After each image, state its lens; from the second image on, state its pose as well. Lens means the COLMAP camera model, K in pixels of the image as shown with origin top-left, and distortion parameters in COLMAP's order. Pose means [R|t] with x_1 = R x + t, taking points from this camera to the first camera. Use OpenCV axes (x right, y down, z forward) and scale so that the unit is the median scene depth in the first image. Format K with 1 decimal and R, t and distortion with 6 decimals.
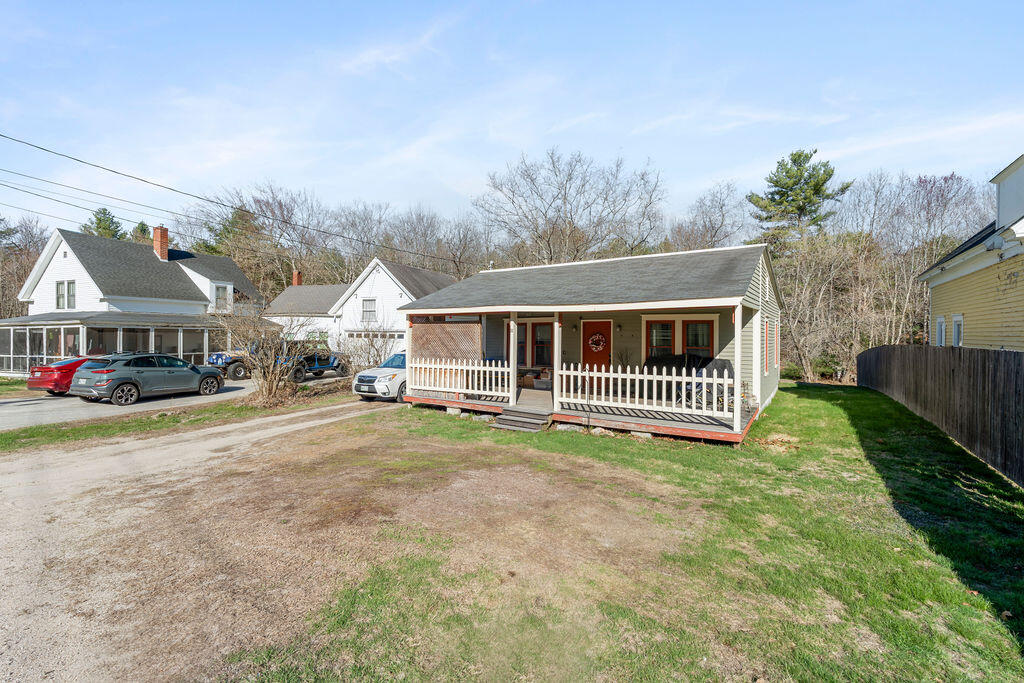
lens RADIAL K [[449.4, 0, 508.2], [0, 449.4, 333.4], [0, 0, 1]] dist [-0.003043, -0.000684]
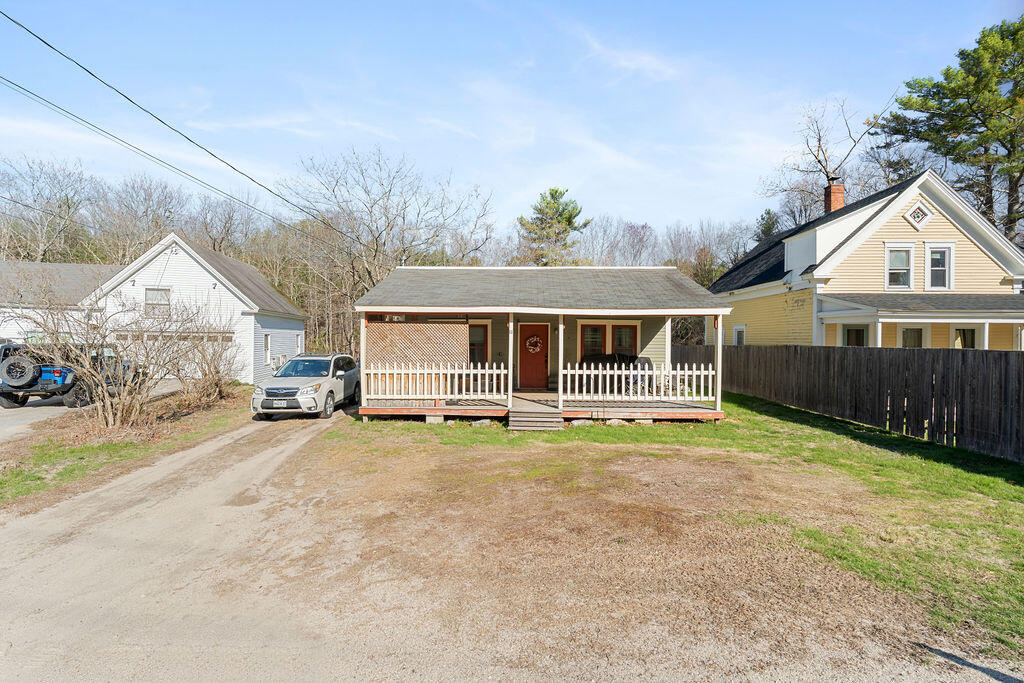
lens RADIAL K [[451.5, 0, 506.6], [0, 451.5, 330.5], [0, 0, 1]] dist [-0.002264, -0.000220]
pose [[0.845274, 0.012804, 0.534180, -0.436320], [-0.005317, 0.999865, -0.015552, 0.004613], [-0.534307, 0.010306, 0.845228, 0.129324]]
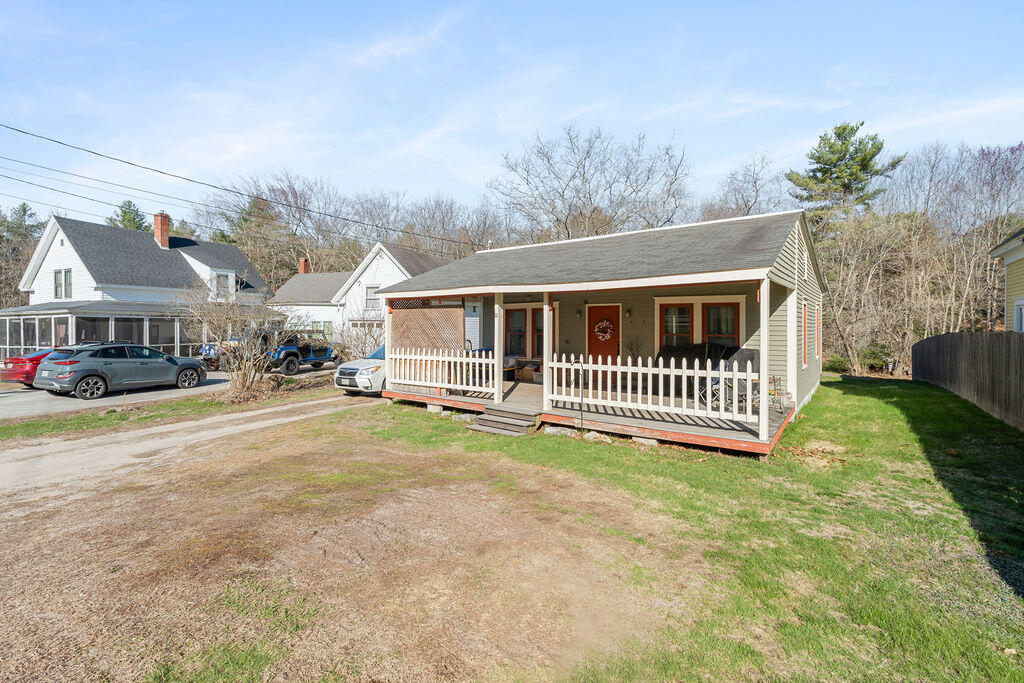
lens RADIAL K [[457.7, 0, 513.5], [0, 457.7, 324.7], [0, 0, 1]] dist [-0.002698, -0.000462]
pose [[0.998668, -0.003300, -0.051498, 0.069177], [0.003330, 0.999994, 0.000490, 0.008748], [0.051496, -0.000660, 0.998673, 0.107881]]
